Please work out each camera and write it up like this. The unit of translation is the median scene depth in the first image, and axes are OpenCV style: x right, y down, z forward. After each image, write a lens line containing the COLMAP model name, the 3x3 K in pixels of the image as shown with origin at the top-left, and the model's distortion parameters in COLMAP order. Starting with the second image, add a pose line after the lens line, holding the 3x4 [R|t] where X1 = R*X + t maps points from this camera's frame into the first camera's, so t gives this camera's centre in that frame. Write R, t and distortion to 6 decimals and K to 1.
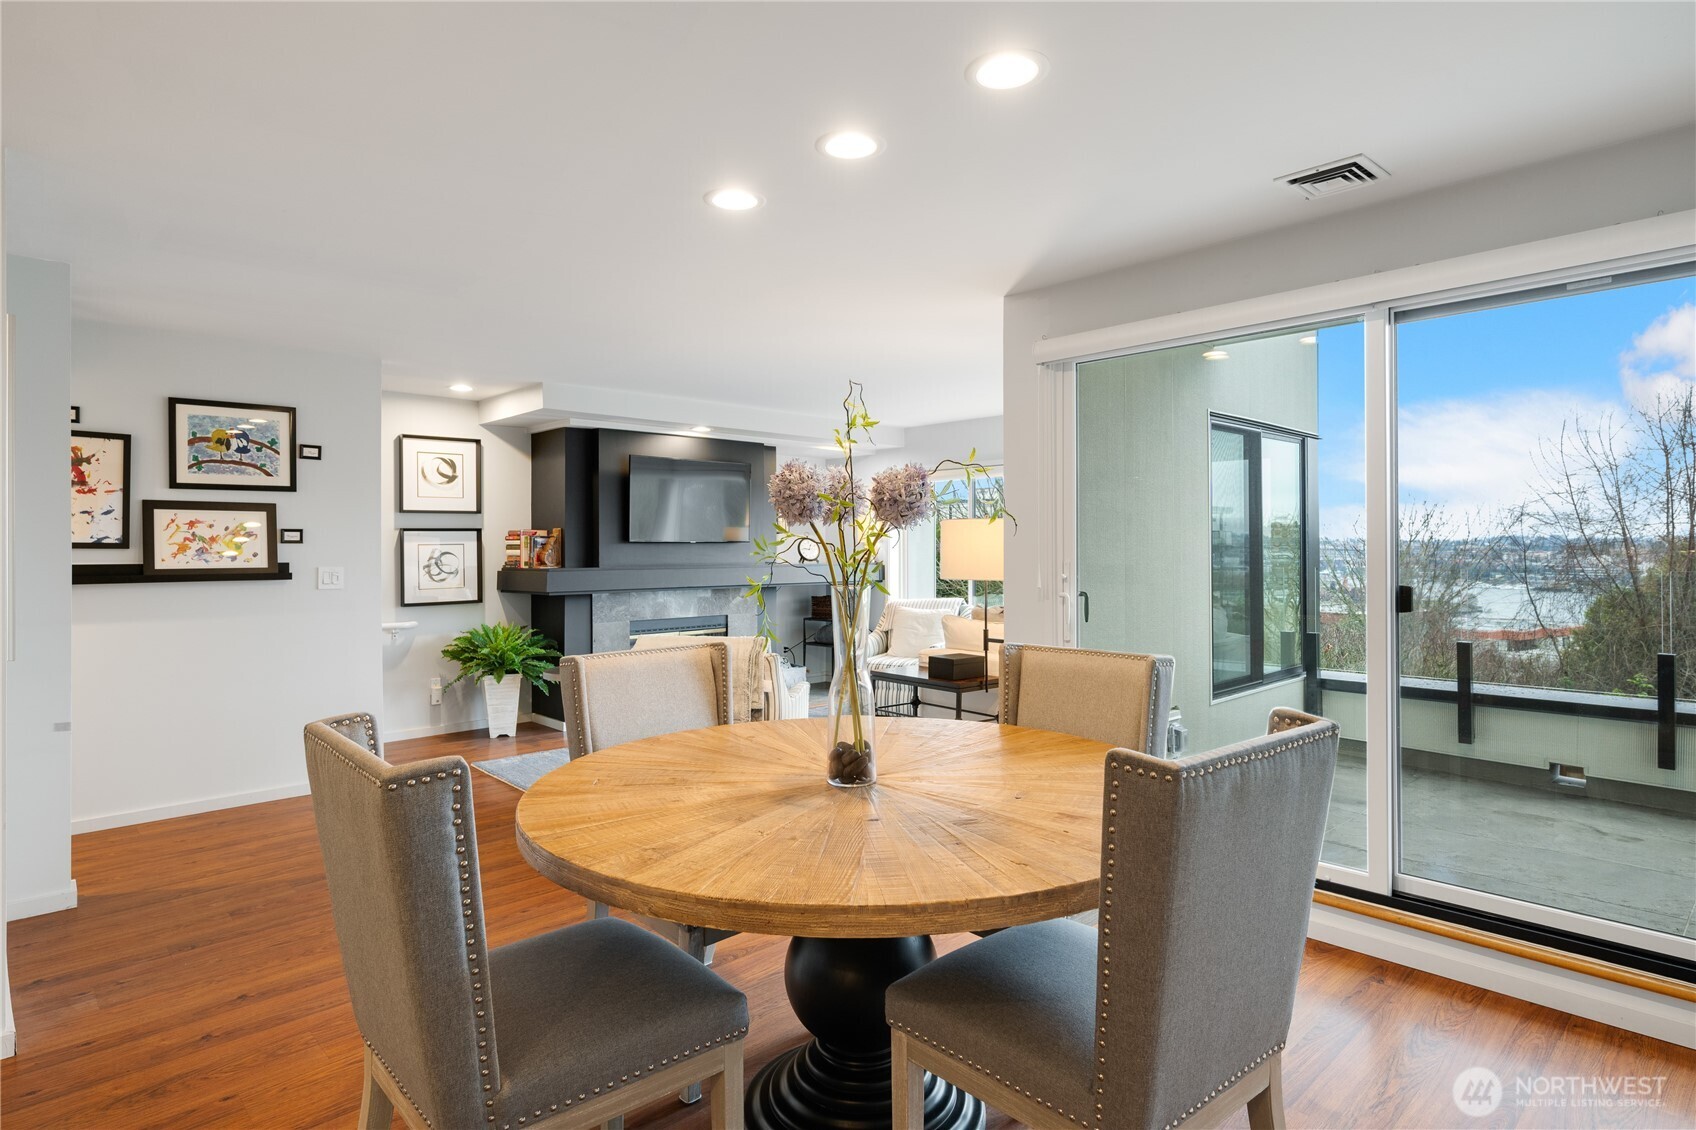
lens RADIAL K [[921.8, 0, 836.3], [0, 921.8, 540.9], [0, 0, 1]] dist [0.000632, -0.003044]
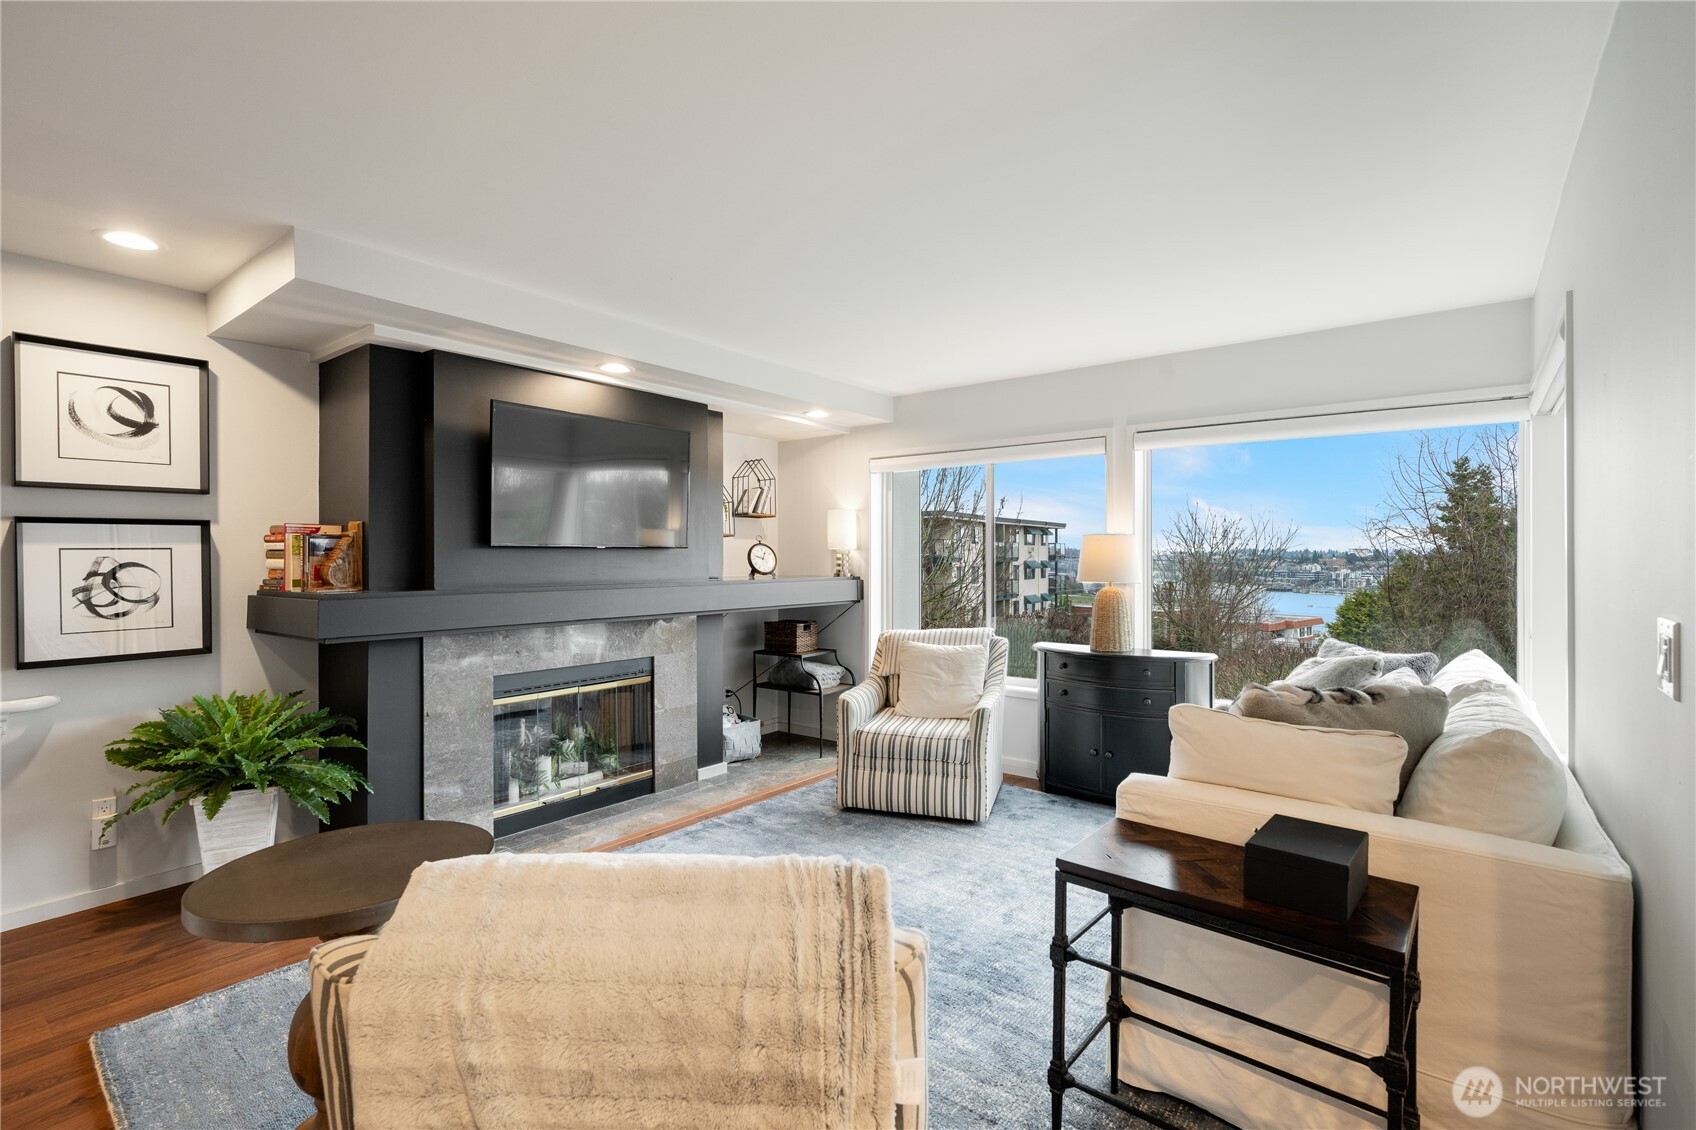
lens RADIAL K [[786.4, 0, 844.4], [0, 786.4, 556.3], [0, 0, 1]] dist [0.004123, 0.000132]
pose [[0.988441, 0.003633, 0.151564, -0.075979], [-0.004831, 0.999960, 0.007537, 0.002615], [-0.151531, -0.008182, 0.988419, 0.463143]]
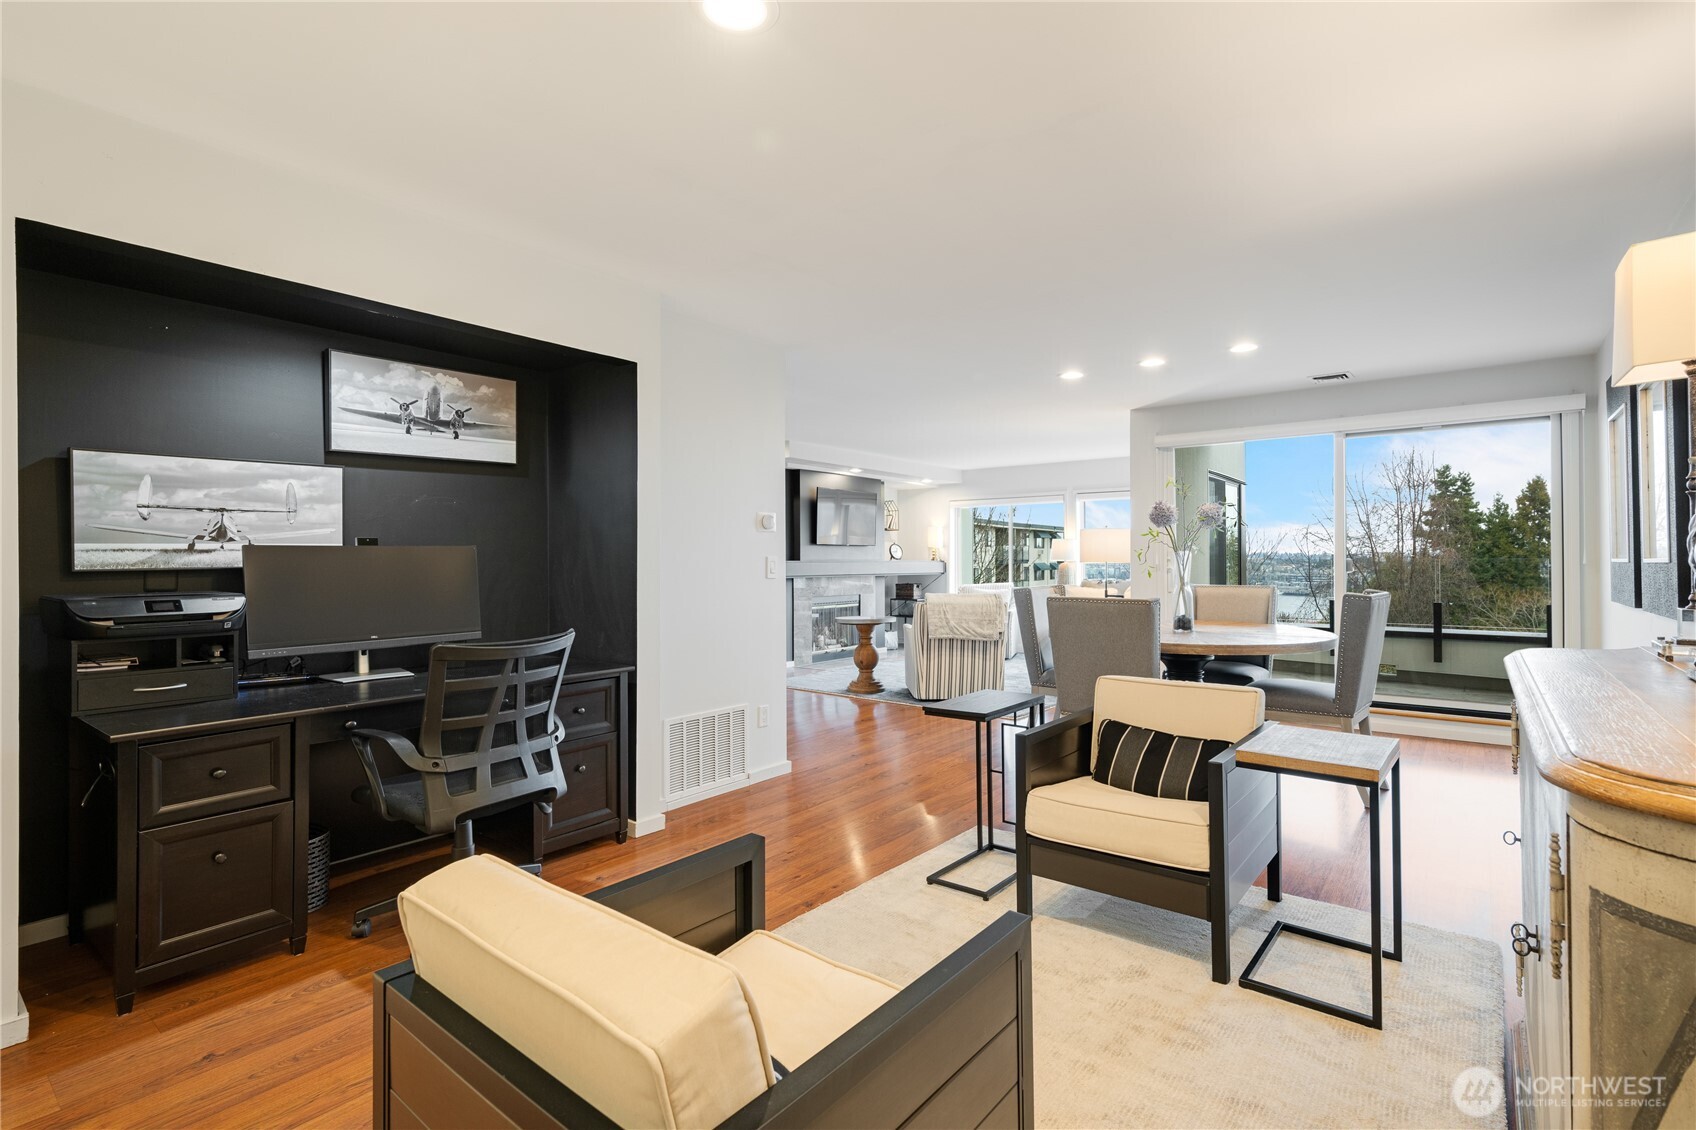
lens RADIAL K [[786.4, 0, 846.9], [0, 786.4, 551.3], [0, 0, 1]] dist [0.004123, 0.000132]
pose [[0.989933, 0.003928, 0.141480, -0.360242], [-0.003417, 0.999987, -0.003860, 0.017904], [-0.141494, 0.003338, 0.989934, -0.294937]]
